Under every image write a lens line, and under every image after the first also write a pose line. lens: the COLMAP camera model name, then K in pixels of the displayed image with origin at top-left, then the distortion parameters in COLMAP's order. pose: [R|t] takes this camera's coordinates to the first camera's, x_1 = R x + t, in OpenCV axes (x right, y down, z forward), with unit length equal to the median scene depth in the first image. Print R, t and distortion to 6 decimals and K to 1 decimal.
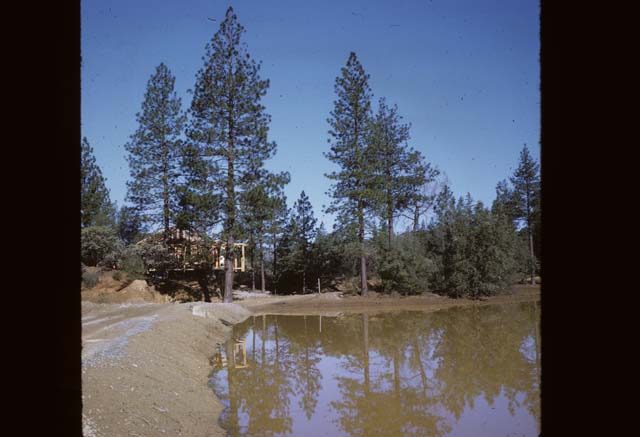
lens RADIAL K [[631.5, 0, 320.0], [0, 631.5, 218.5], [0, 0, 1]] dist [-0.105079, -0.004153]
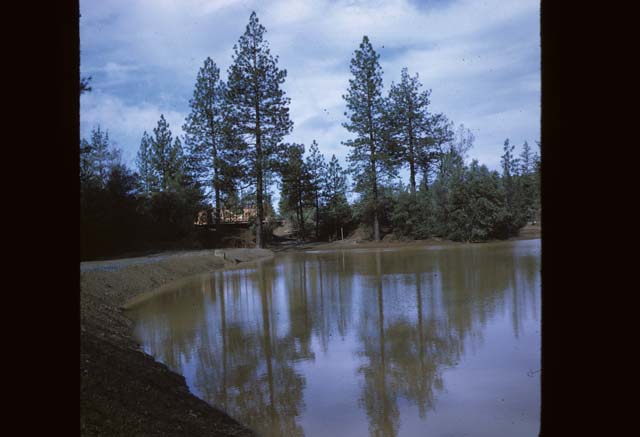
lens RADIAL K [[631.5, 0, 320.0], [0, 631.5, 218.5], [0, 0, 1]] dist [-0.105079, -0.004153]
pose [[0.985892, -0.026596, -0.165259, 0.160675], [0.039978, 0.996137, 0.078190, -0.020553], [0.162541, -0.083693, 0.983146, -0.204013]]
